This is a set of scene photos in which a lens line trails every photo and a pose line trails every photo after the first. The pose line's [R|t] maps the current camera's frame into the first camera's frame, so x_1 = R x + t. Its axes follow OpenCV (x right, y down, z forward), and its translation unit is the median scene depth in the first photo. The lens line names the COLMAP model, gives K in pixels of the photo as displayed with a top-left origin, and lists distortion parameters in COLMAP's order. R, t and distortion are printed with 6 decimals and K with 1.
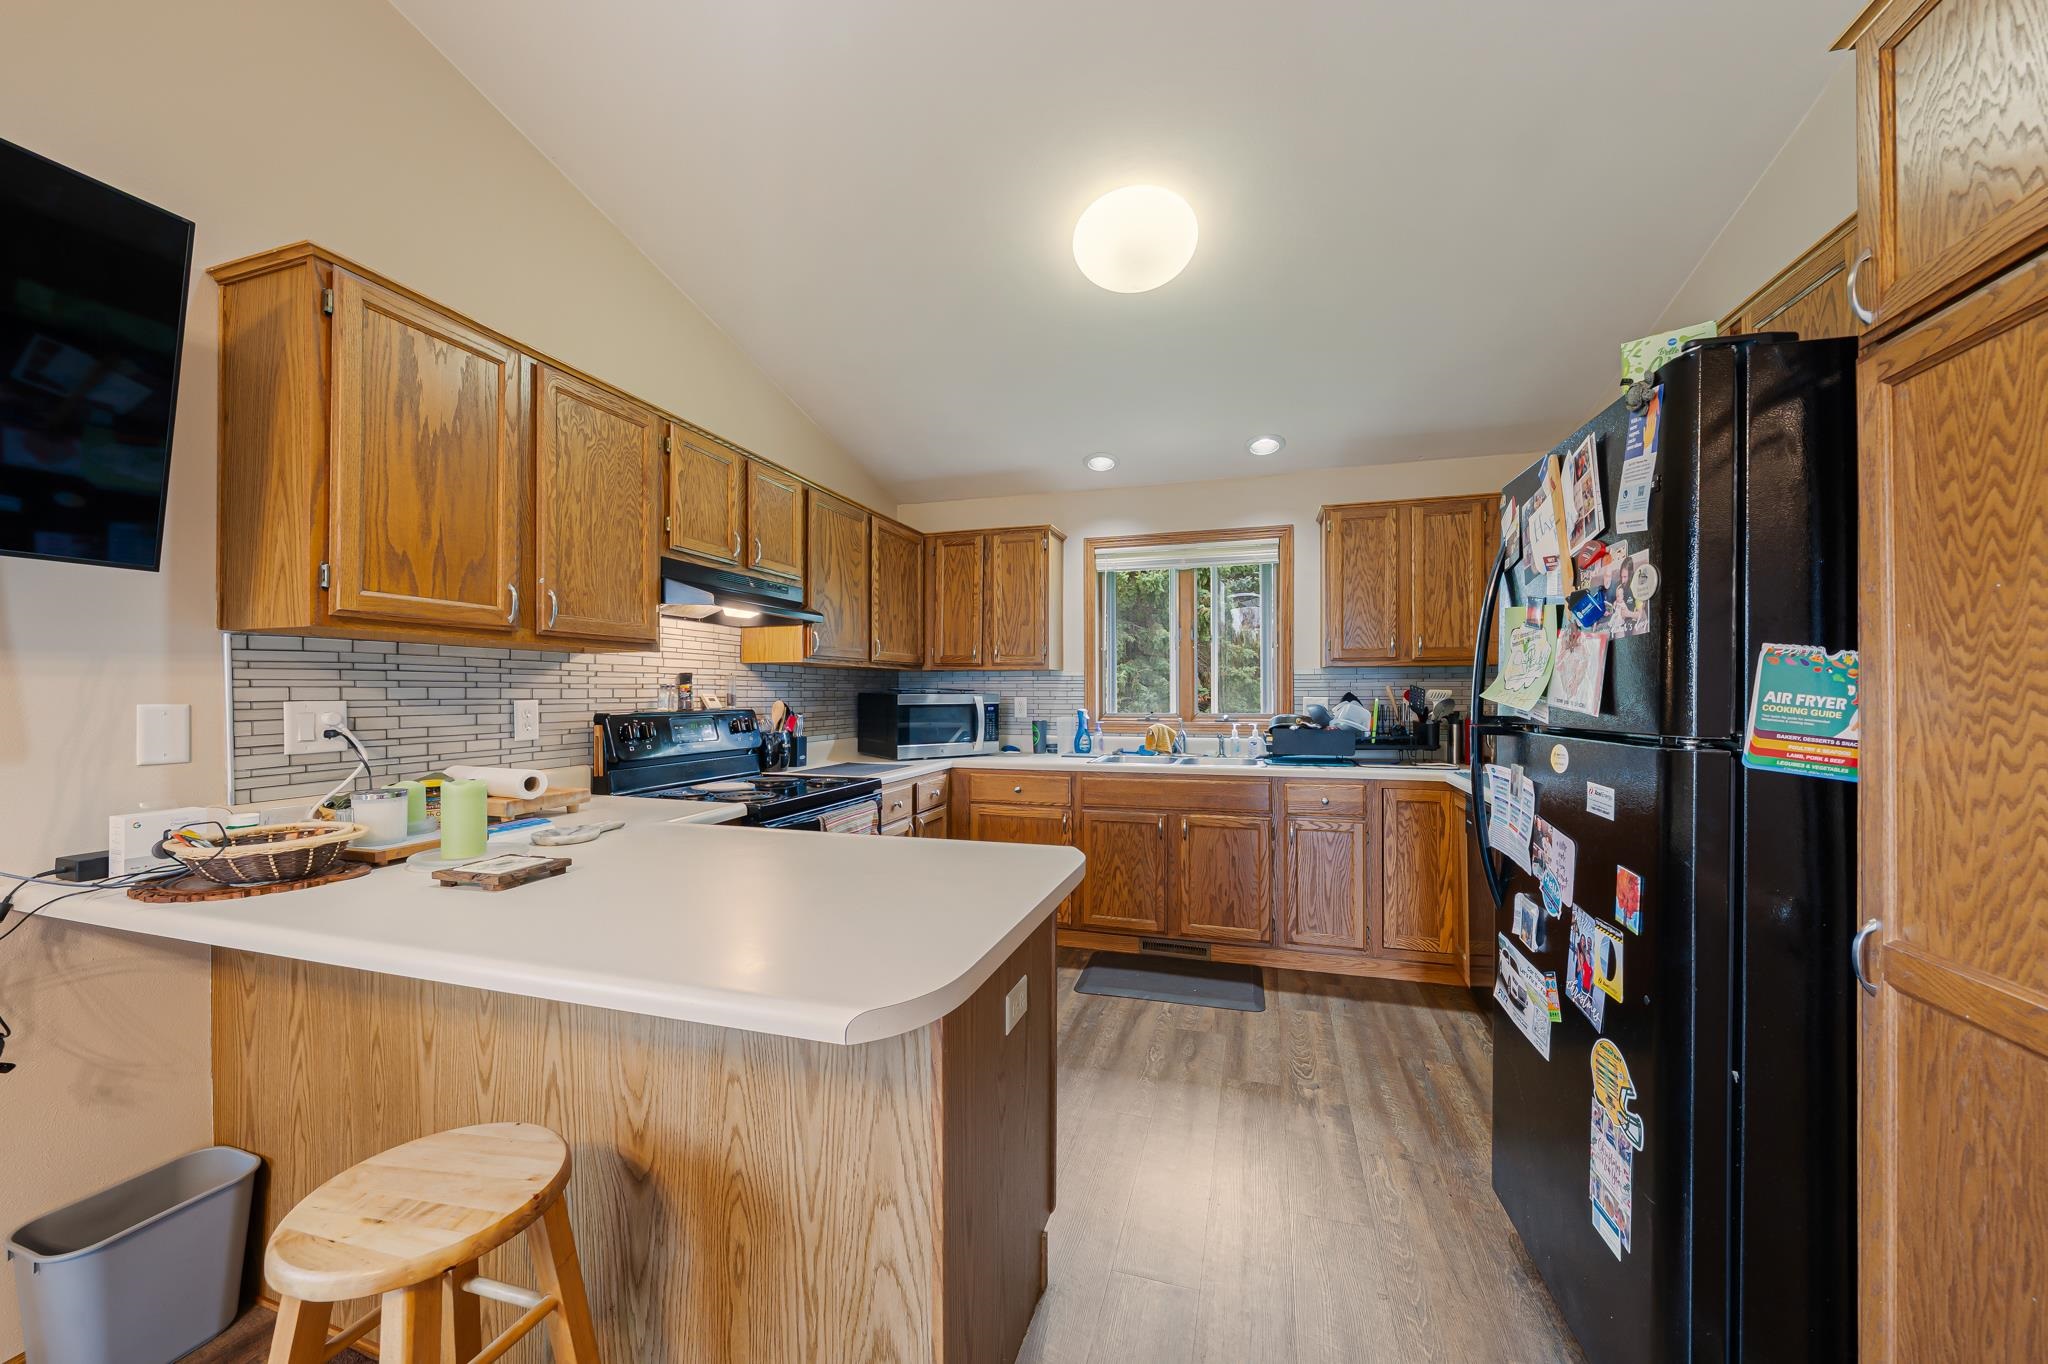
lens RADIAL K [[746.0, 0, 1023.9], [0, 746.0, 690.3], [0, 0, 1]] dist [-0.002013, -0.000187]
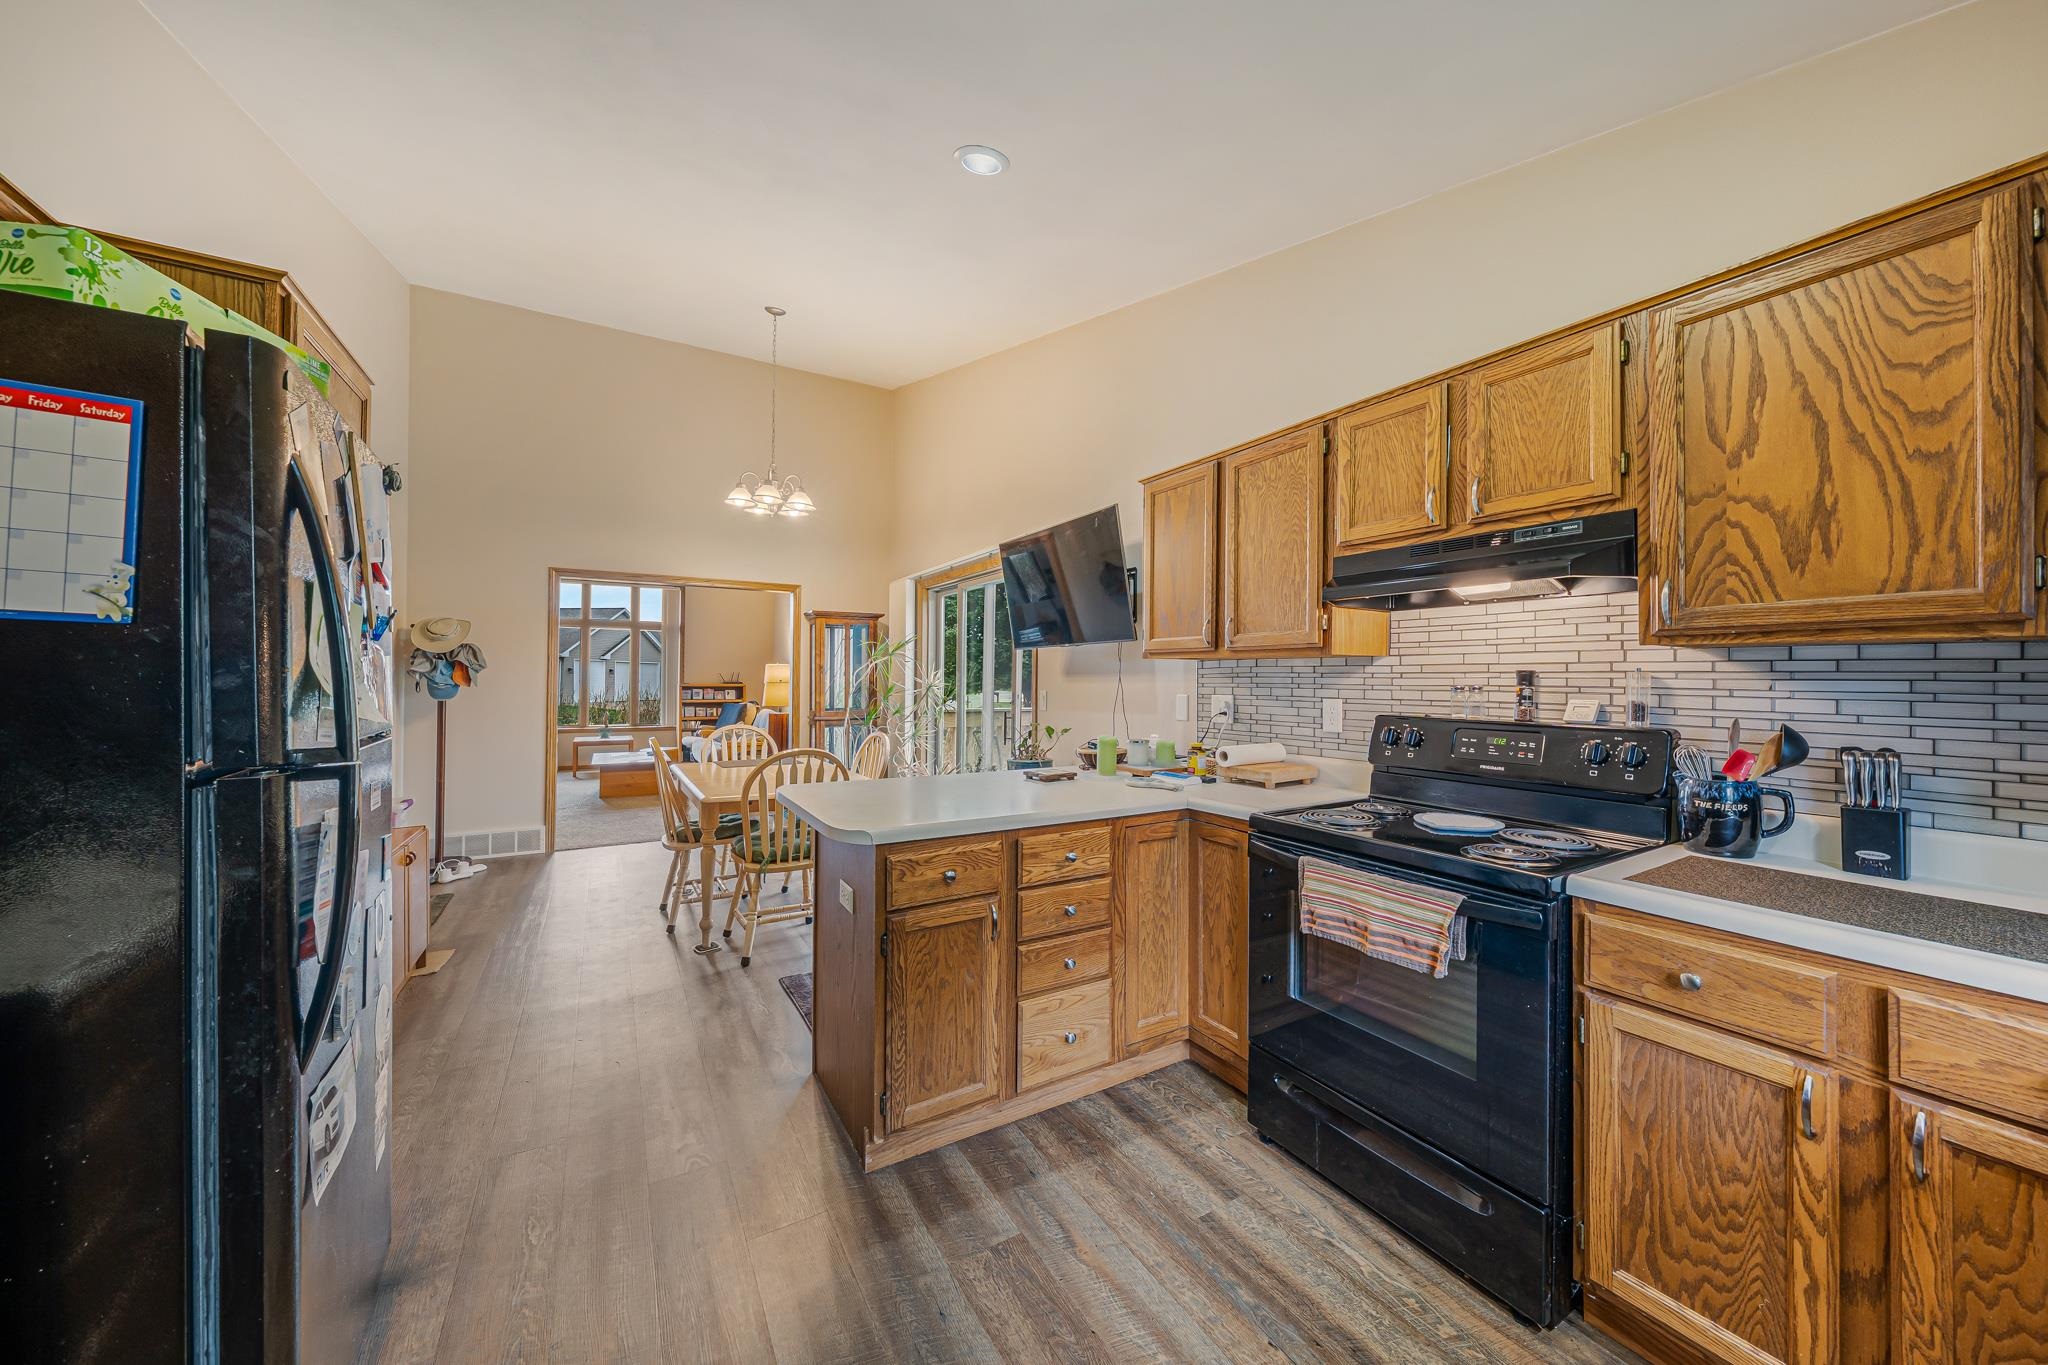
lens RADIAL K [[731.2, 0, 1024.0], [0, 731.2, 682.5], [0, 0, 1]] dist [0.000582, -0.000100]
pose [[-0.672371, -0.002485, -0.740210, 0.346250], [-0.004931, 0.999987, 0.001122, -0.007801], [0.740198, 0.004404, -0.672375, 0.904003]]
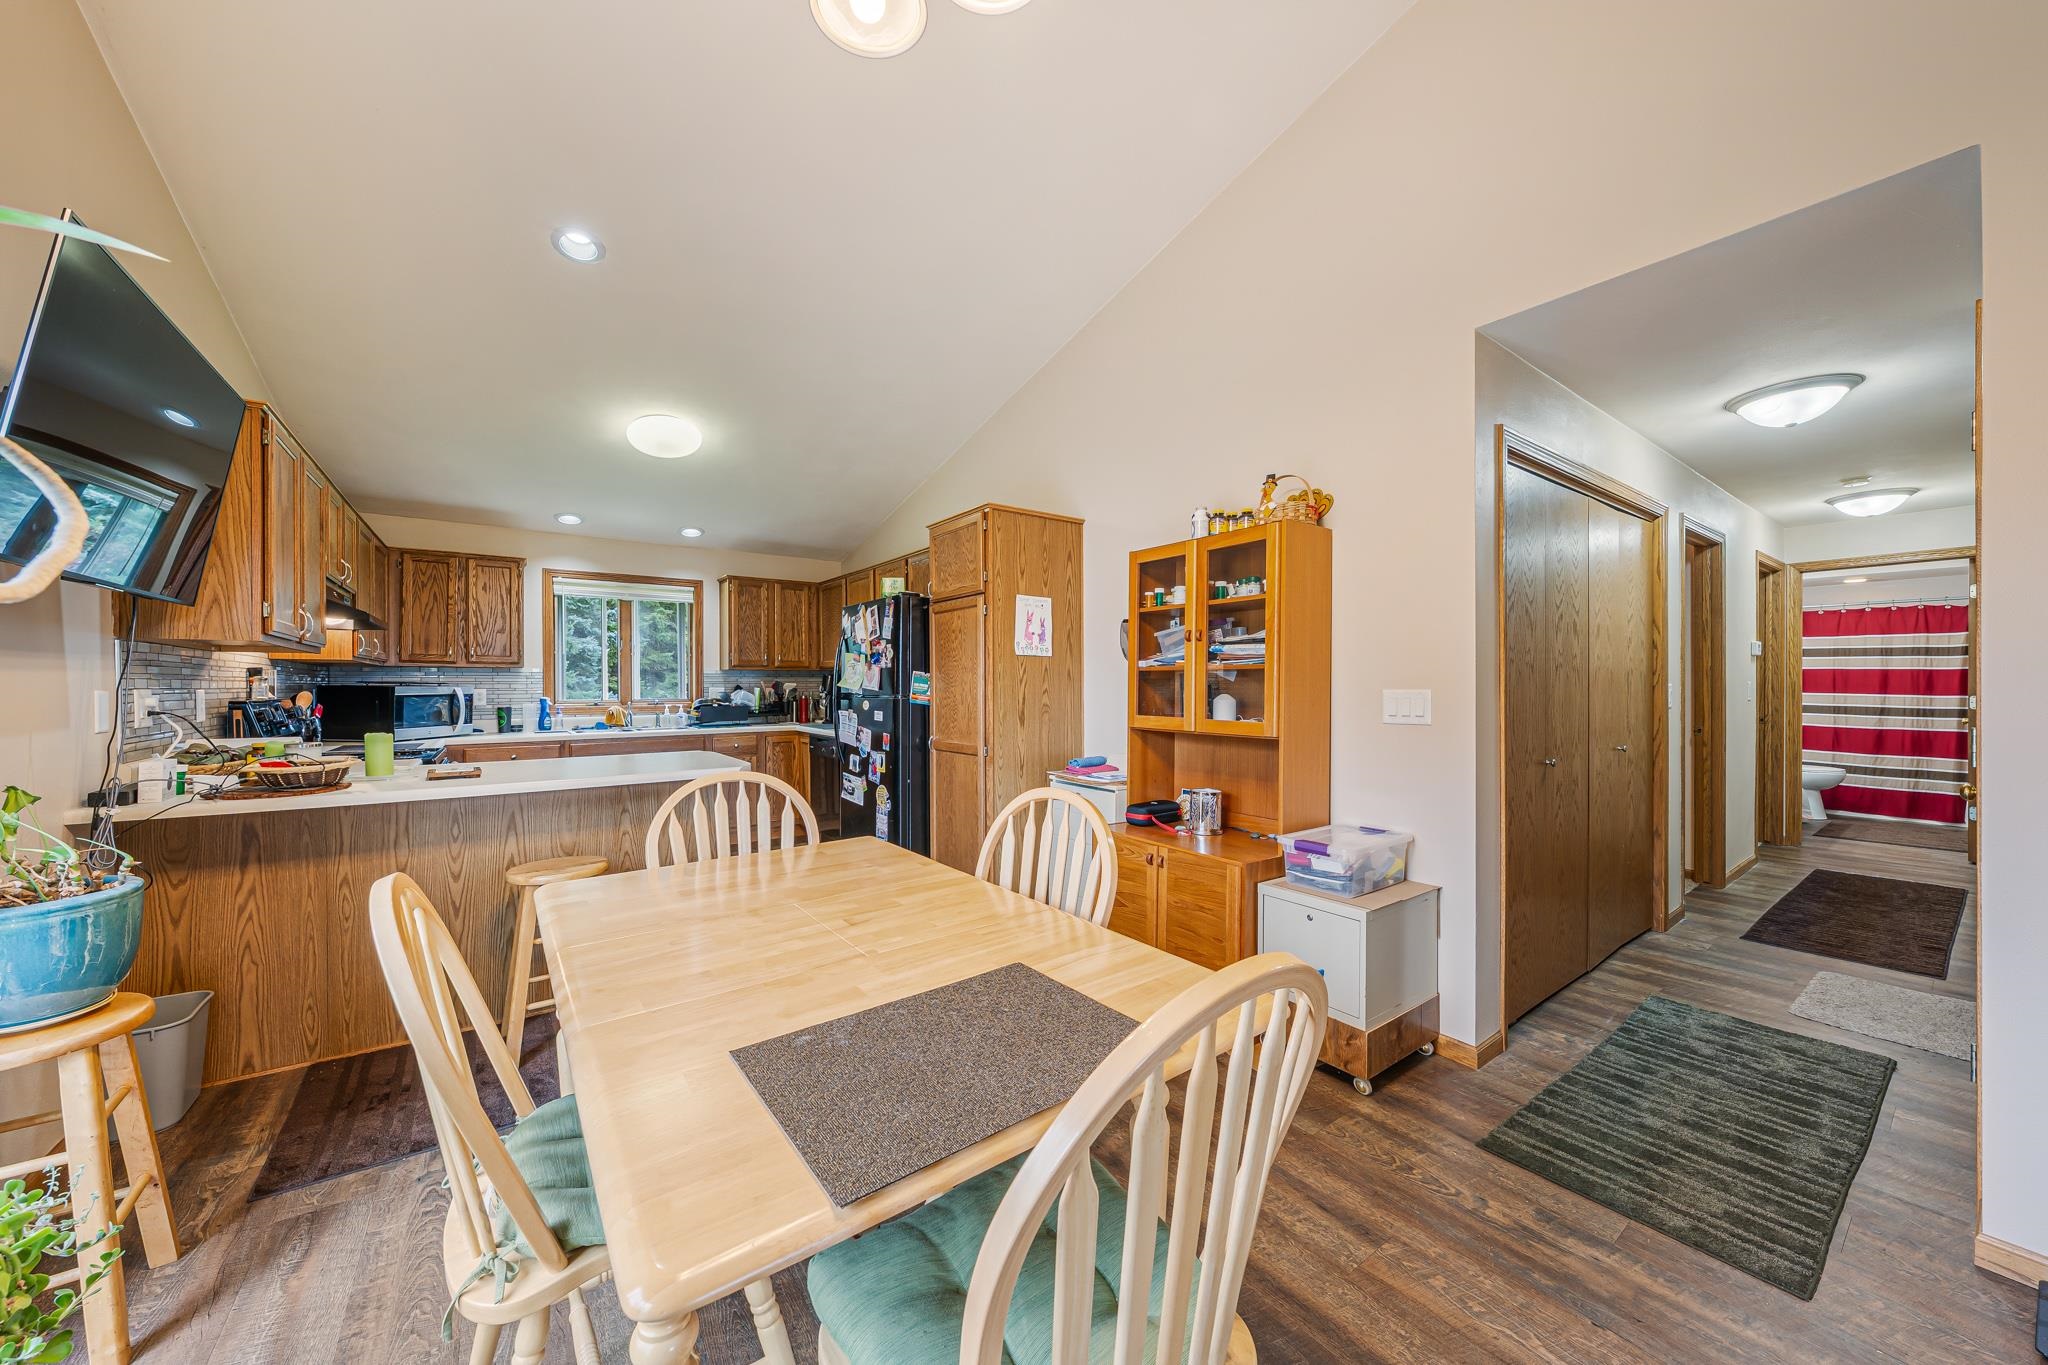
lens RADIAL K [[718.1, 0, 1020.9], [0, 718.1, 688.8], [0, 0, 1]] dist [-0.001117, -0.000053]
pose [[0.597893, -0.003859, 0.801567, -0.521536], [0.000030, 0.999989, 0.004792, 0.003963], [-0.801576, -0.002841, 0.597886, -0.526272]]
